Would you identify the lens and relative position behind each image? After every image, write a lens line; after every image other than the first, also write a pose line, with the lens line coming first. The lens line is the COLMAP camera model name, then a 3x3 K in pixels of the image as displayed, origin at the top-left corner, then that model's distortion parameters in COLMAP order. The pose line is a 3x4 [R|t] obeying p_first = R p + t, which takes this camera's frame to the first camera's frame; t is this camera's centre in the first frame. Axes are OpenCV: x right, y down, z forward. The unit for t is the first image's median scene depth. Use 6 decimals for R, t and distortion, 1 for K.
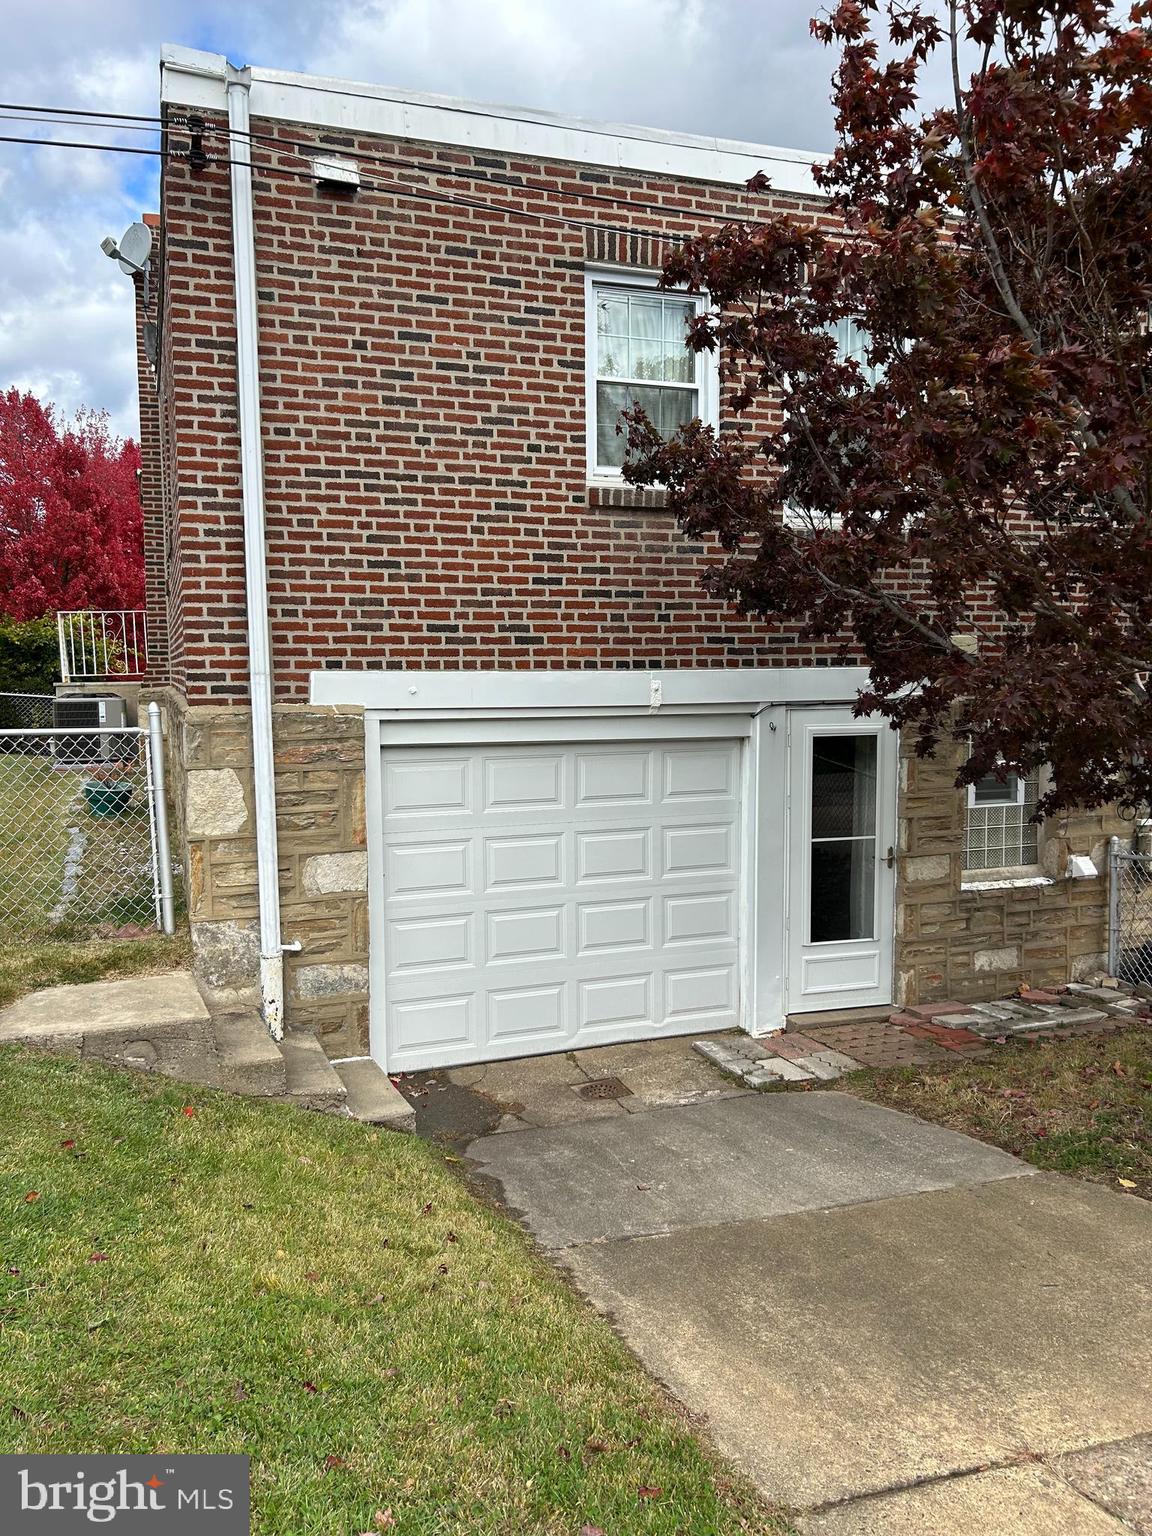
lens RADIAL K [[1156.2, 0, 572.6], [0, 1156.2, 775.2], [0, 0, 1]] dist [0.040316, -0.034239]
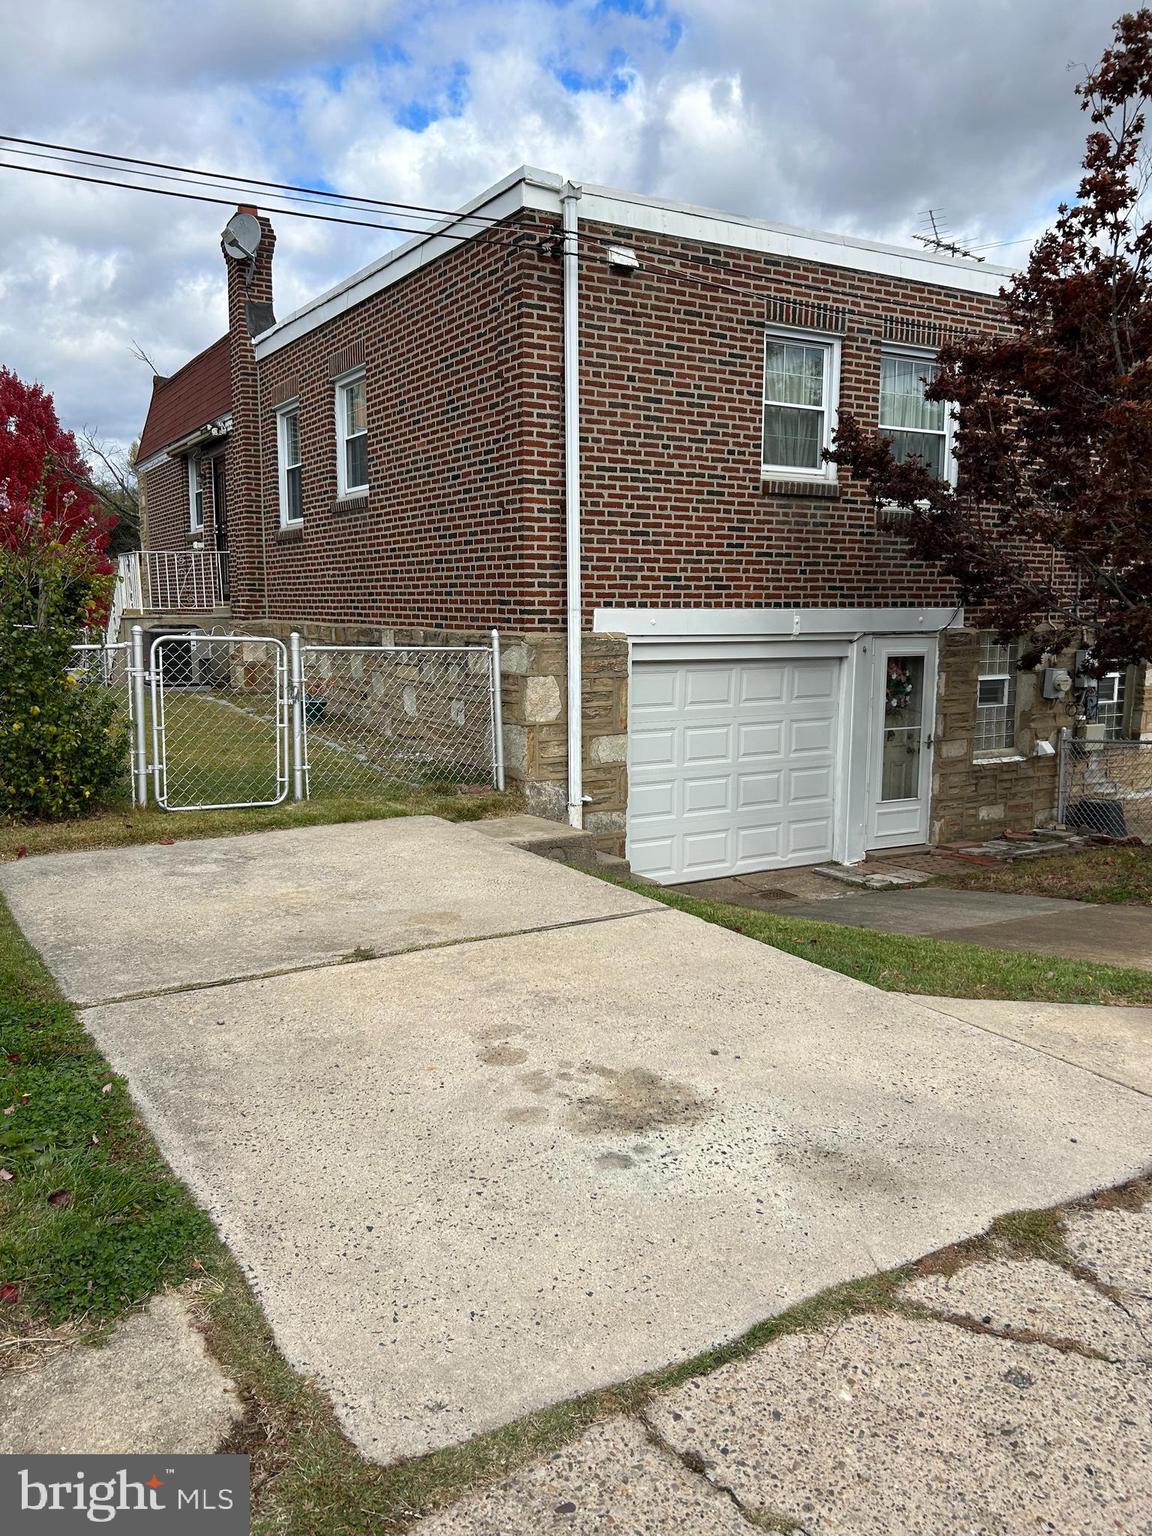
lens RADIAL K [[1156.2, 0, 579.1], [0, 1156.2, 768.5], [0, 0, 1]] dist [0.040316, -0.034239]
pose [[0.982946, -0.015522, 0.183239, -0.494272], [0.007052, 0.998880, 0.046784, 0.040034], [-0.183760, -0.044693, 0.981955, -0.395115]]
